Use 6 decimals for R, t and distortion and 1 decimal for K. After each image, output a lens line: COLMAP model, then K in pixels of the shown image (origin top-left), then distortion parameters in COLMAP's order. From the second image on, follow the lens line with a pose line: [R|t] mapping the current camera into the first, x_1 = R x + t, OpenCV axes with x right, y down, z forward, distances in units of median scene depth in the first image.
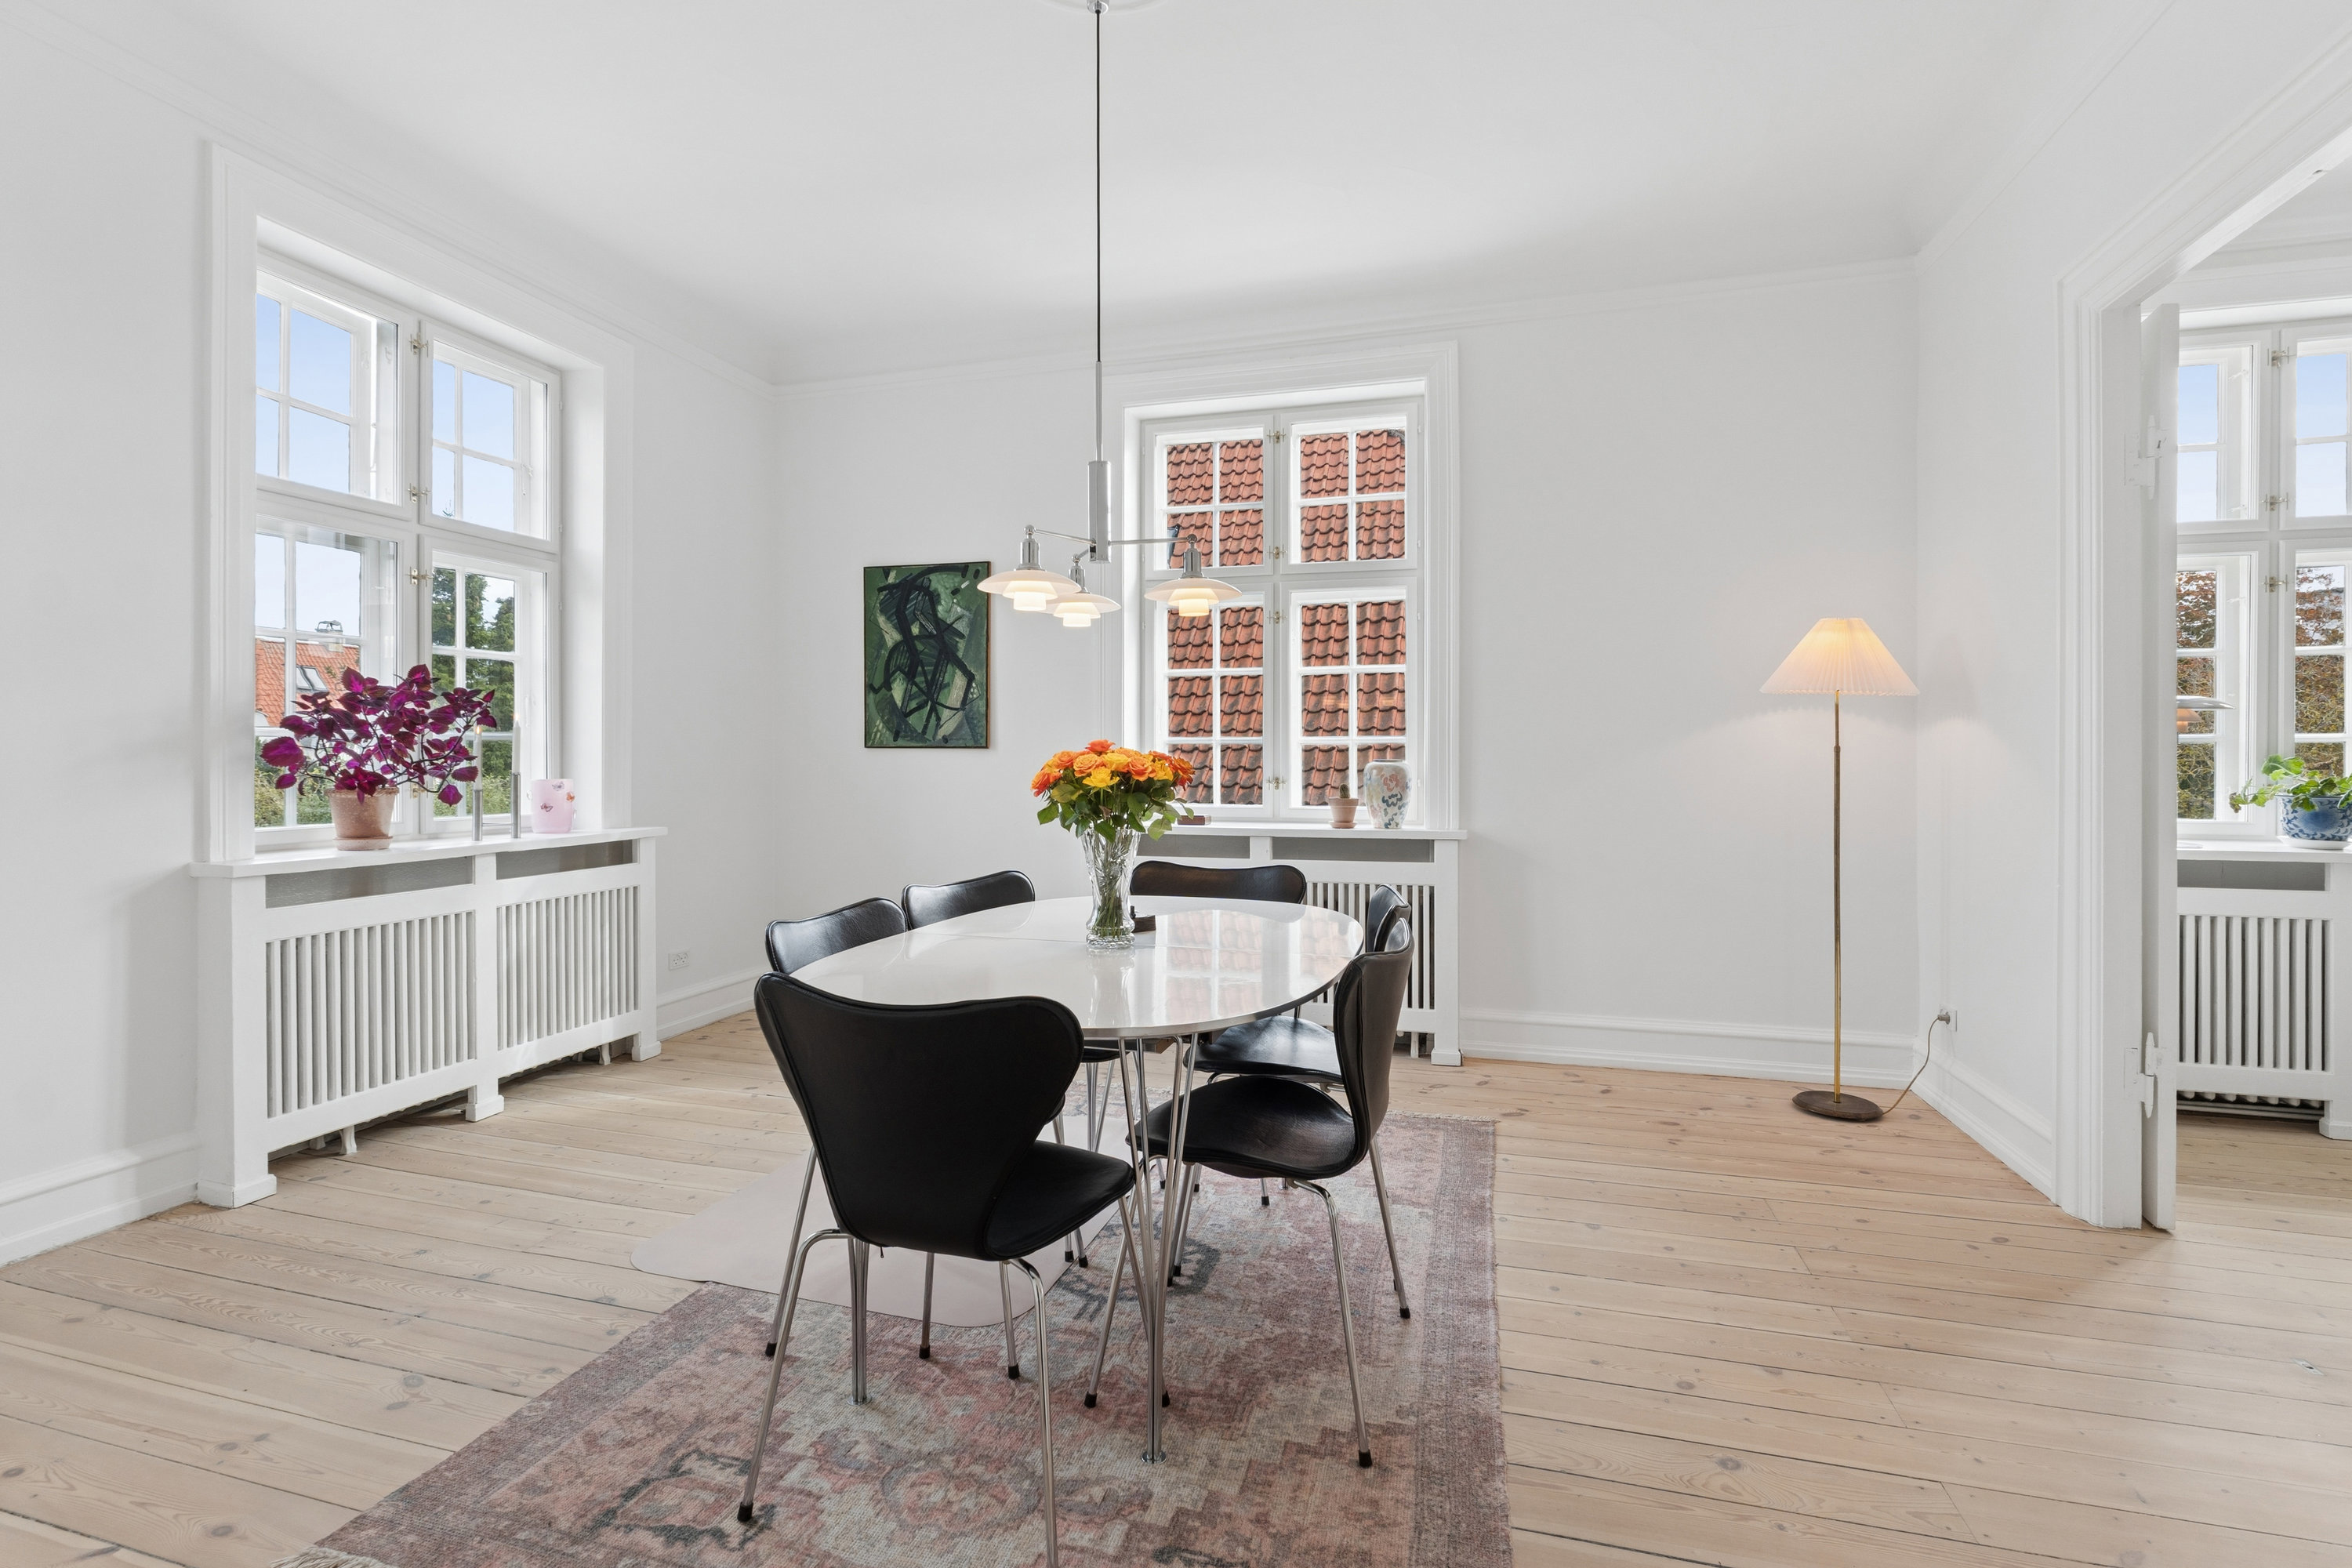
lens RADIAL K [[1102.0, 0, 1171.3], [0, 1102.0, 761.0], [0, 0, 1]] dist [0.010969, -0.000321]
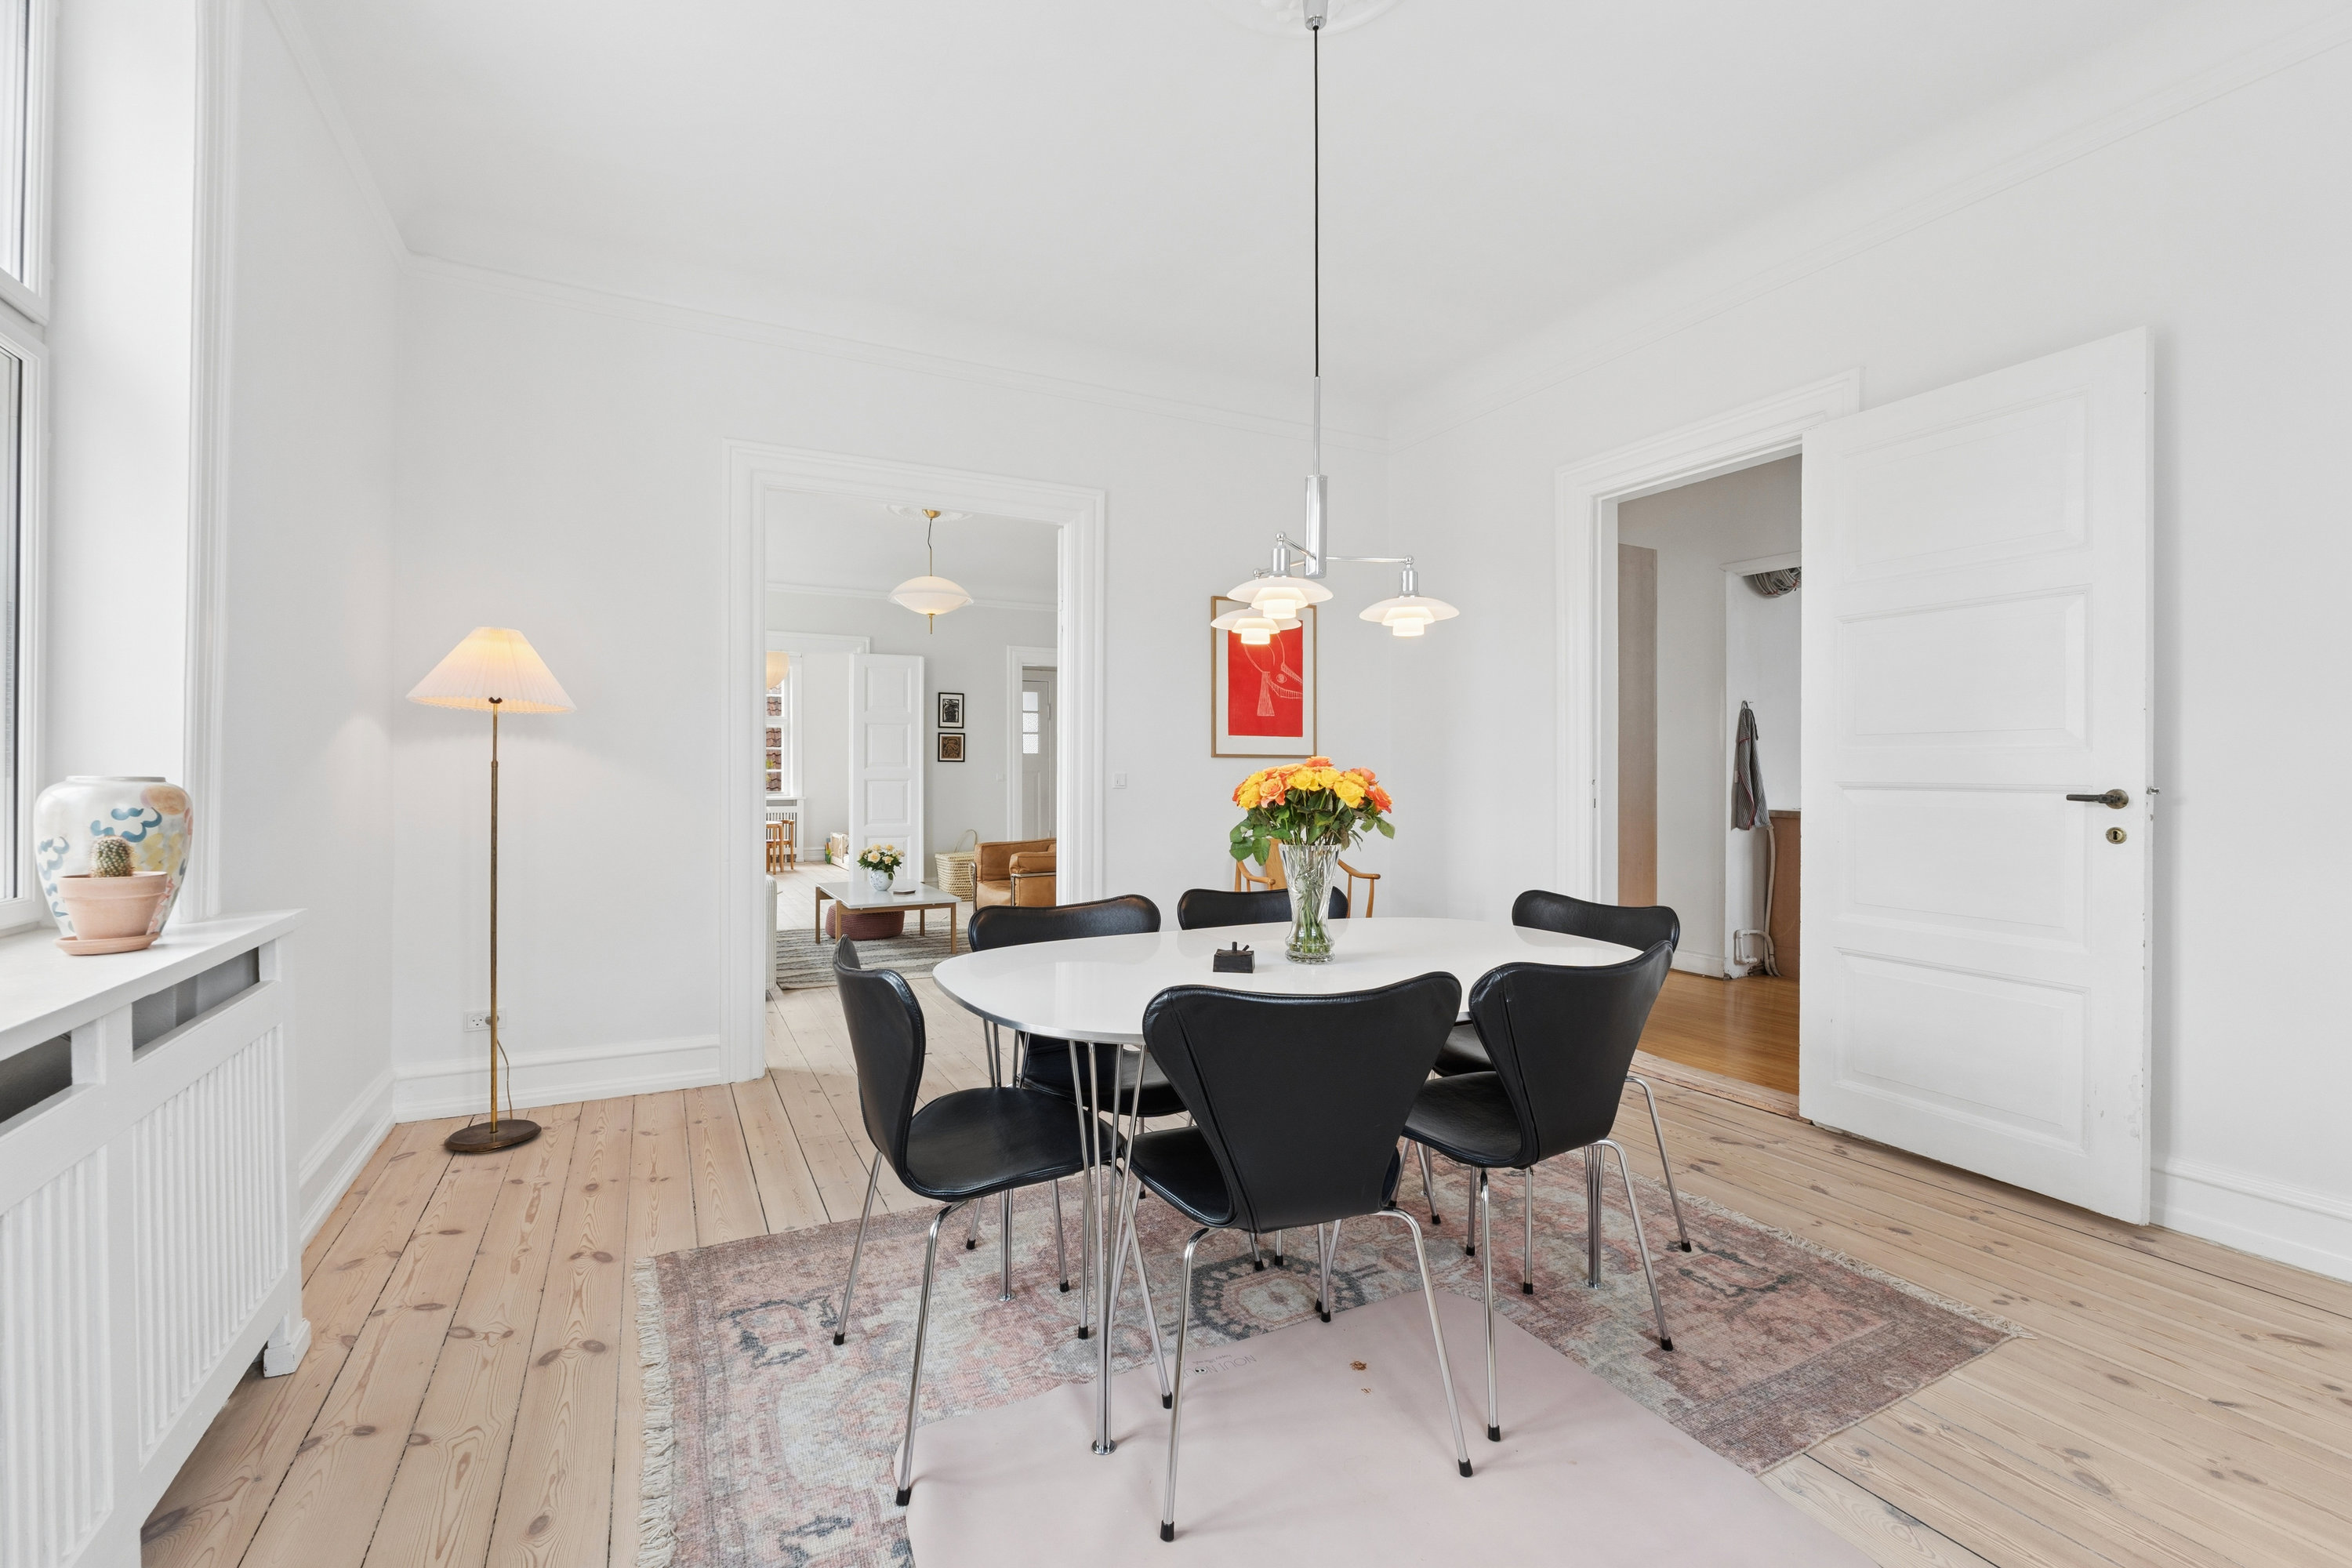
lens RADIAL K [[1005.6, 0, 1157.2], [0, 1005.6, 783.0], [0, 0, 1]] dist [-0.004013, 0.000484]
pose [[-0.677128, -0.006052, 0.735840, -0.517502], [0.000887, 0.999959, 0.009041, -0.002659], [-0.735864, 0.006775, -0.677095, 1.413745]]
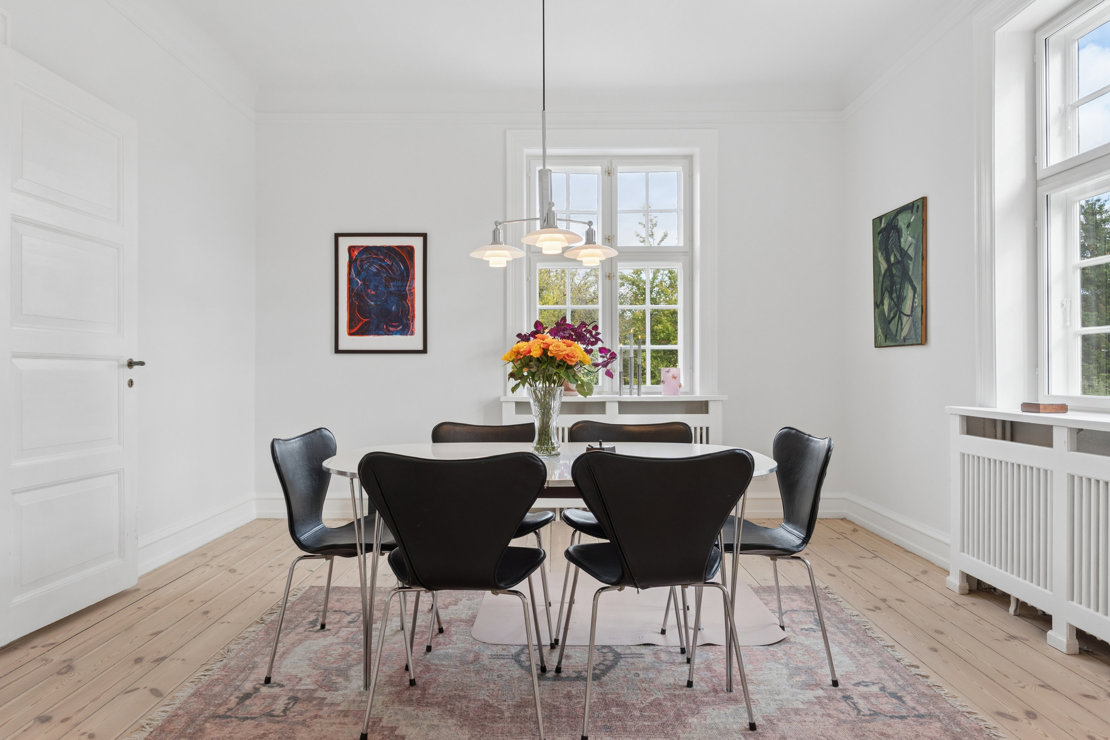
lens RADIAL K [[724.2, 0, 553.2], [0, 724.2, 372.9], [0, 0, 1]] dist [0.000440, -0.000816]
pose [[0.279258, 0.002298, -0.960213, 0.819317], [-0.001003, 0.999997, 0.002102, 0.030518], [0.960216, 0.000376, 0.279259, 0.582625]]
